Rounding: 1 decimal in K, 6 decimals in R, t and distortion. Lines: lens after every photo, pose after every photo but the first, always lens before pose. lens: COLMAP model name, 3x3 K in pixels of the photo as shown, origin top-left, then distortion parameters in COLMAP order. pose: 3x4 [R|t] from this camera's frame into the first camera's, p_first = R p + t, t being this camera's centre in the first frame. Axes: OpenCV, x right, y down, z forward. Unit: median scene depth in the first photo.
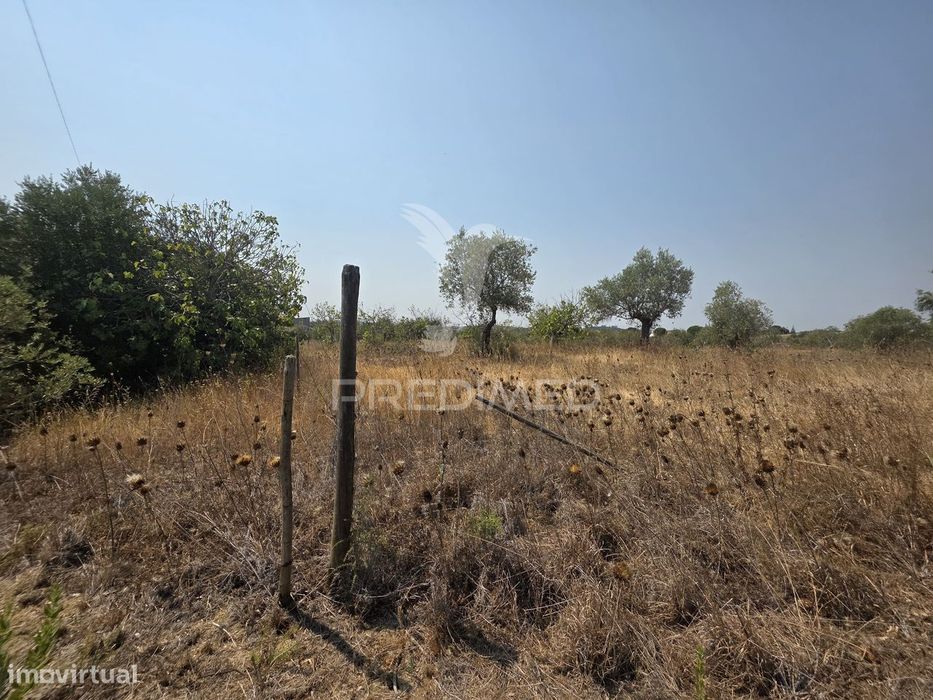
lens RADIAL K [[374.0, 0, 464.6], [0, 374.0, 348.0], [0, 0, 1]] dist [-0.000386, 0.000659]
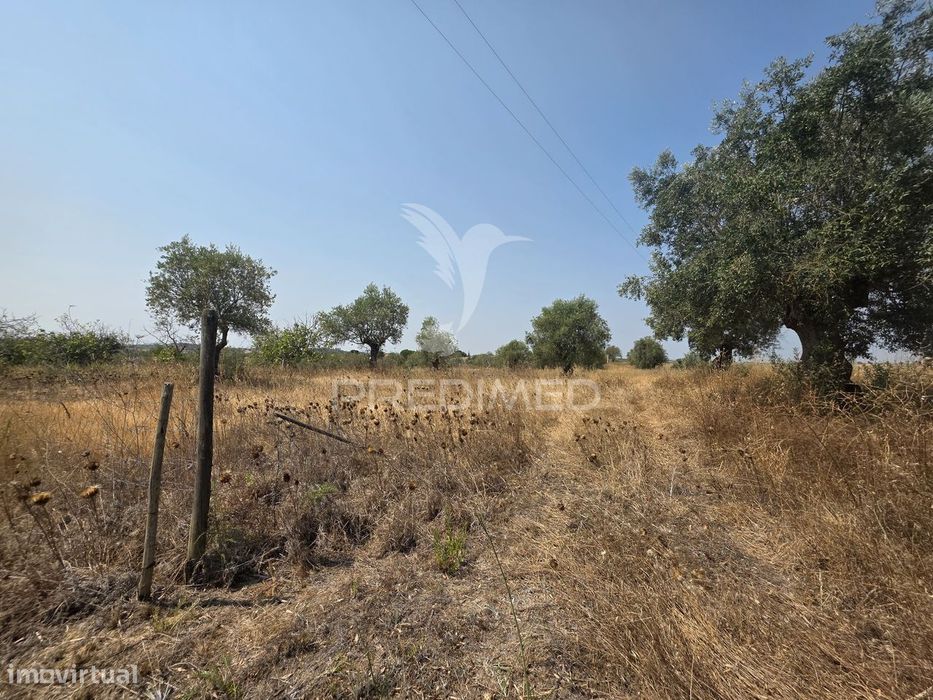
lens RADIAL K [[628.1, 0, 461.5], [0, 628.1, 346.8], [0, 0, 1]] dist [0.060506, -0.062477]
pose [[0.748125, 0.004513, 0.663542, -0.615614], [0.016669, 0.999533, -0.025593, -0.015950], [-0.663348, 0.030207, 0.747701, -0.646591]]
